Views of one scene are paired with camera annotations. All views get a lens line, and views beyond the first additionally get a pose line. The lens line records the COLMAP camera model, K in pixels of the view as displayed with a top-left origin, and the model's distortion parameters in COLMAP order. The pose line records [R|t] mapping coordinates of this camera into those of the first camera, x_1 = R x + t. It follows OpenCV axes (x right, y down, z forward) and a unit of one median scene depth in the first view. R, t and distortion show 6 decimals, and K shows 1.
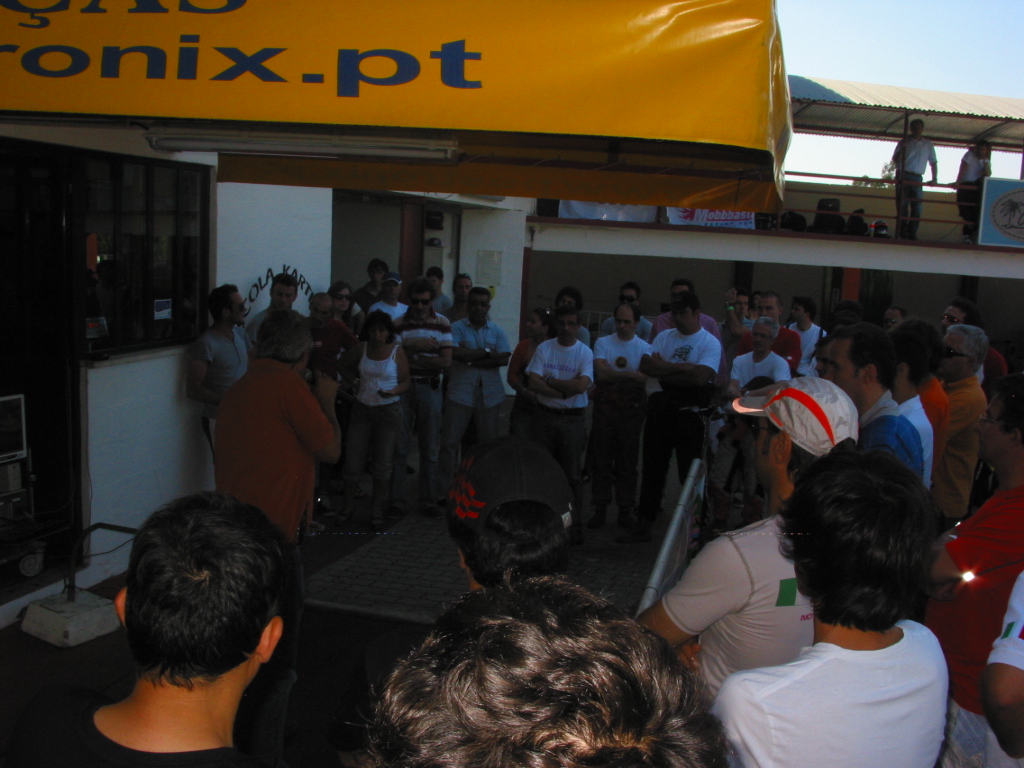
lens RADIAL K [[1021.6, 0, 514.8], [0, 1021.6, 389.6], [0, 0, 1]] dist [-0.182012, 0.193750]
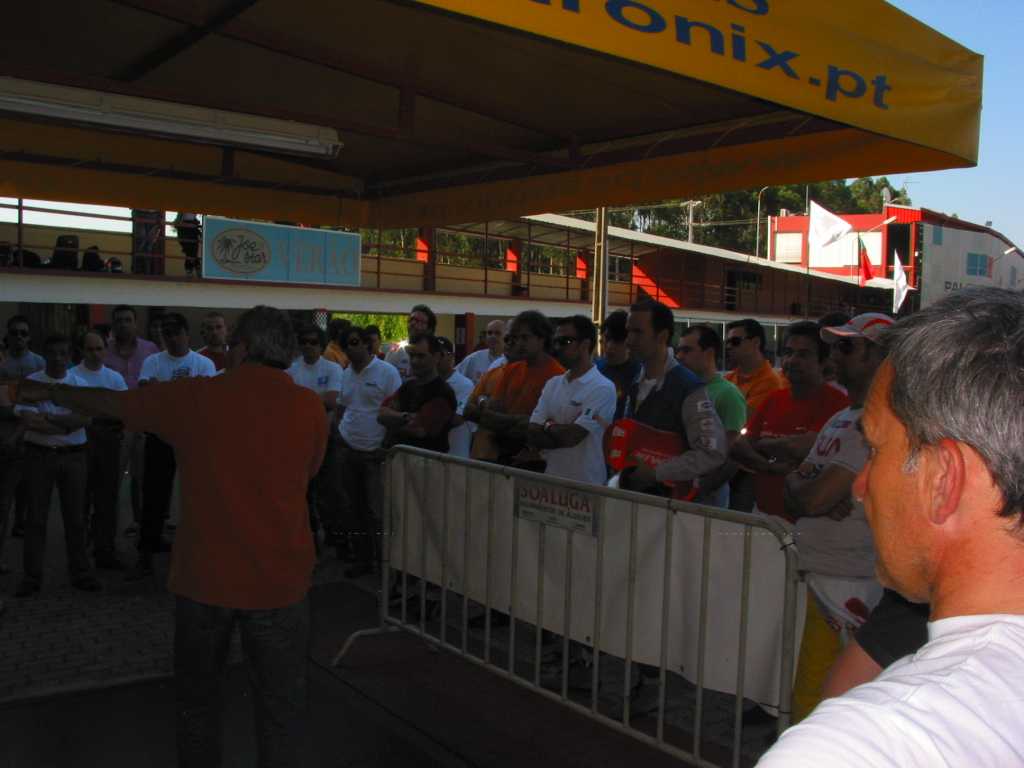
lens RADIAL K [[1021.6, 0, 514.8], [0, 1021.6, 389.6], [0, 0, 1]] dist [-0.182012, 0.193750]
pose [[0.631175, -0.085781, 0.770882, -0.378734], [0.121985, 0.992476, 0.010561, 0.007774], [-0.765988, 0.087370, 0.636890, 0.124943]]
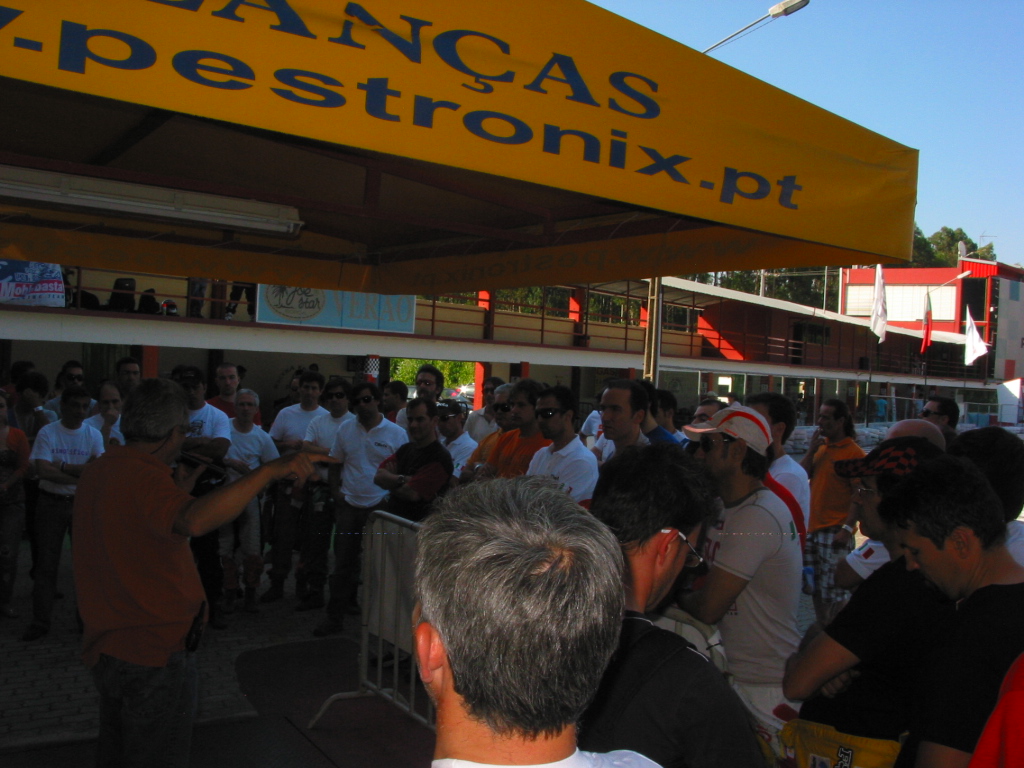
lens RADIAL K [[1021.6, 0, 514.8], [0, 1021.6, 389.6], [0, 0, 1]] dist [-0.182012, 0.193750]
pose [[0.685608, -0.034482, 0.727153, -0.336658], [0.092173, 0.994950, -0.039726, -0.004555], [-0.722112, 0.094260, 0.685325, 0.077945]]
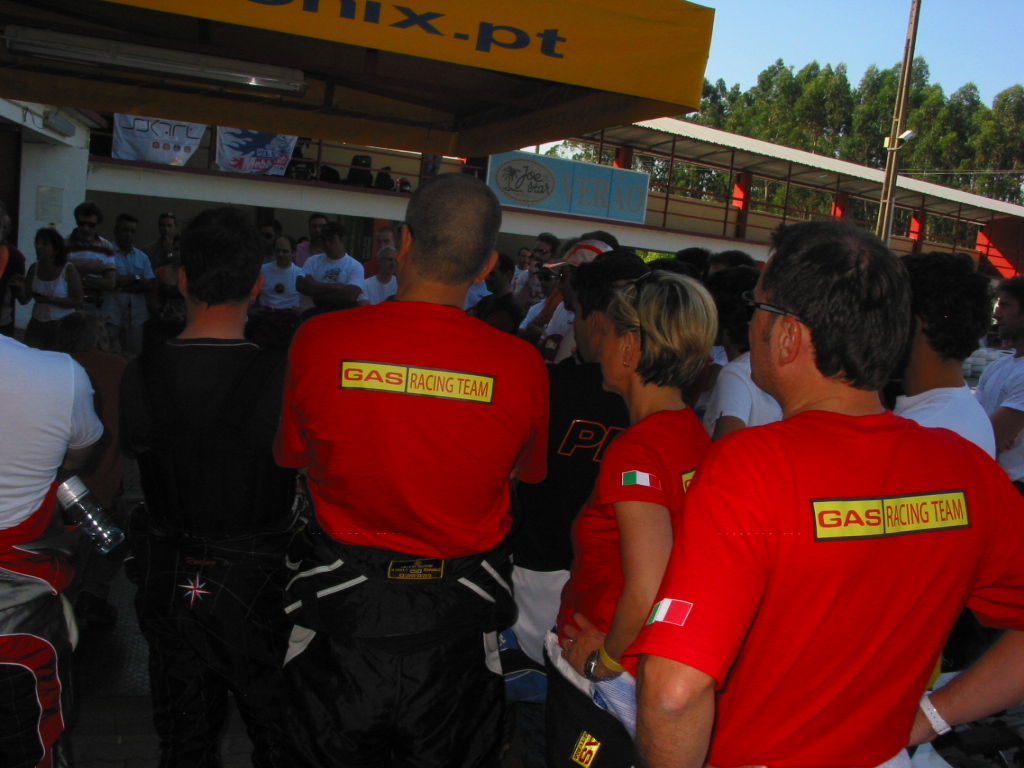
lens RADIAL K [[1019.3, 0, 515.1], [0, 1019.3, 403.8], [0, 0, 1]] dist [-0.188153, 0.207593]
pose [[0.862678, -0.038769, 0.504265, -0.242492], [0.011694, 0.998320, 0.056747, 0.047941], [-0.505618, -0.043058, 0.861682, -0.114721]]
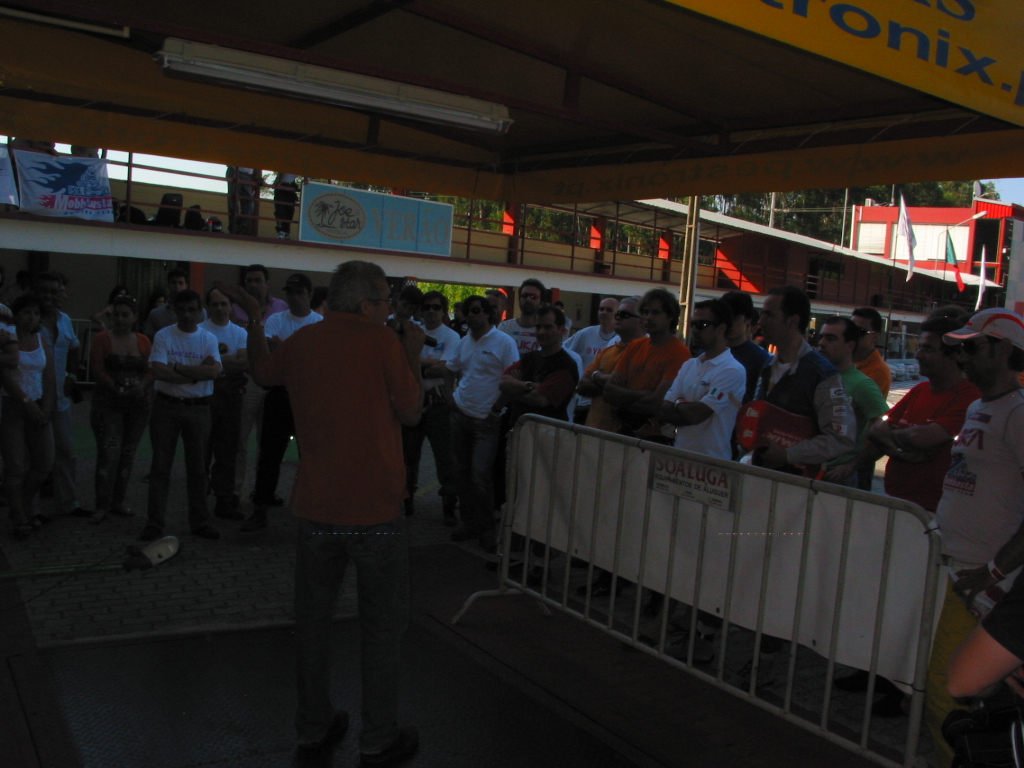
lens RADIAL K [[1021.6, 0, 514.8], [0, 1021.6, 389.6], [0, 0, 1]] dist [-0.182012, 0.193750]
pose [[0.684909, -0.068586, 0.725393, -0.423852], [0.070071, 0.997146, 0.028119, 0.004937], [-0.725251, 0.031570, 0.687760, 0.144706]]
